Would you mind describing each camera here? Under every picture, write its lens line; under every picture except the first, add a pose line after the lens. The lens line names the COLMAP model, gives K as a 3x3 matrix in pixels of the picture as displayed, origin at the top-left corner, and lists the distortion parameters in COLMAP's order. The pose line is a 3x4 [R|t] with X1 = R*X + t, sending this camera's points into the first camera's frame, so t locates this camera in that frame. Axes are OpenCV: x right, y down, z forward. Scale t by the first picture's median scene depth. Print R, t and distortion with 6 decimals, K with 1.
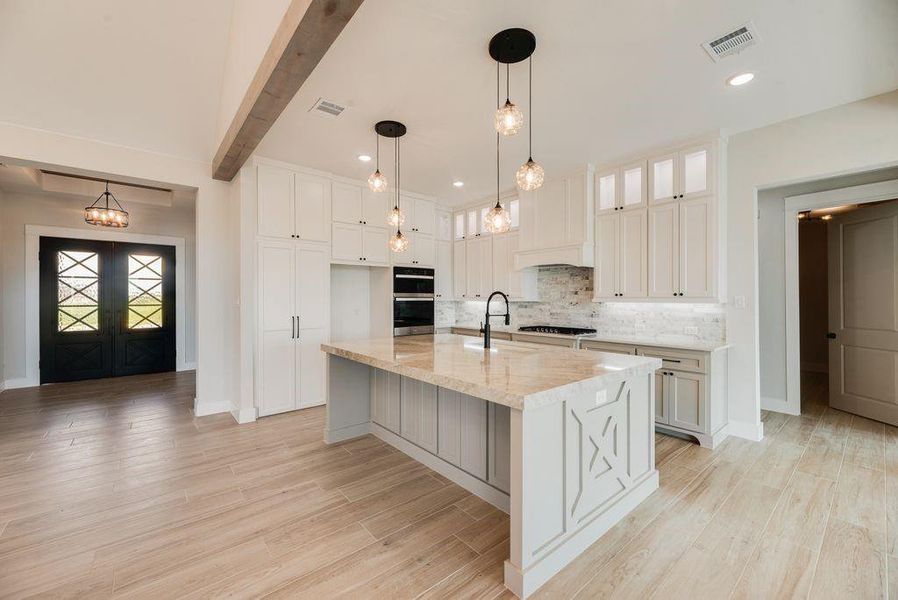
lens RADIAL K [[363.3, 0, 450.3], [0, 363.3, 298.7], [0, 0, 1]] dist [0.000628, 0.000310]
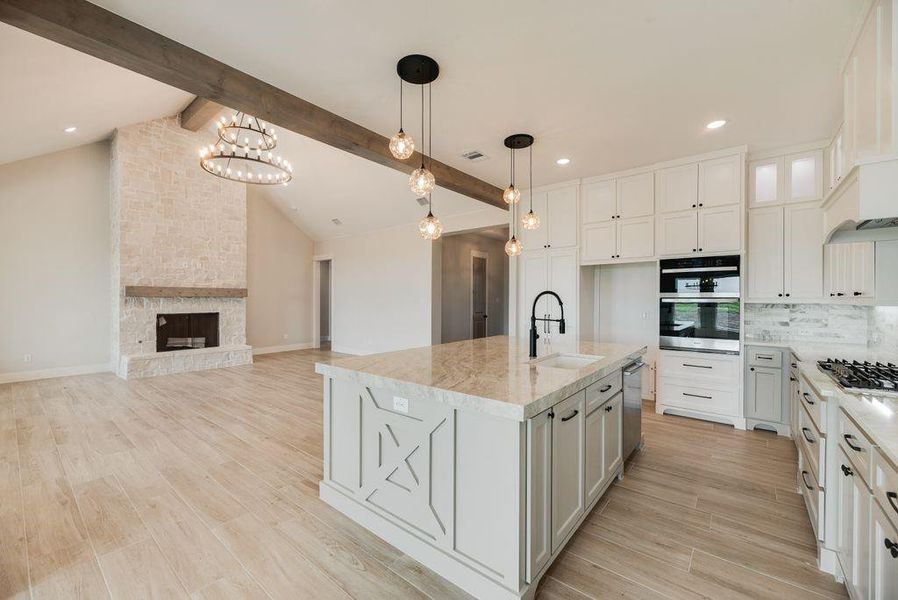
lens RADIAL K [[363.3, 0, 447.9], [0, 363.3, 300.1], [0, 0, 1]] dist [0.000628, 0.000310]
pose [[0.184259, 0.003236, -0.982872, 0.668416], [-0.001883, 0.999994, 0.002940, -0.000738], [0.982876, 0.001309, 0.184264, 0.466290]]
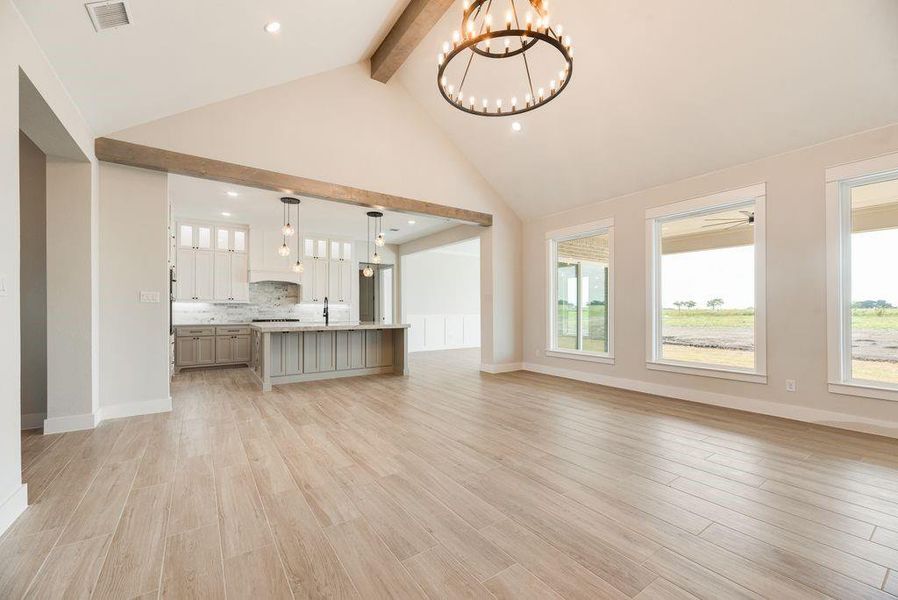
lens RADIAL K [[363.3, 0, 444.7], [0, 363.3, 306.5], [0, 0, 1]] dist [0.000628, 0.000310]
pose [[0.105466, 0.008765, 0.994384, -1.405486], [-0.001407, 0.999961, -0.008665, 0.038682], [-0.994422, -0.000485, 0.105474, 0.070607]]
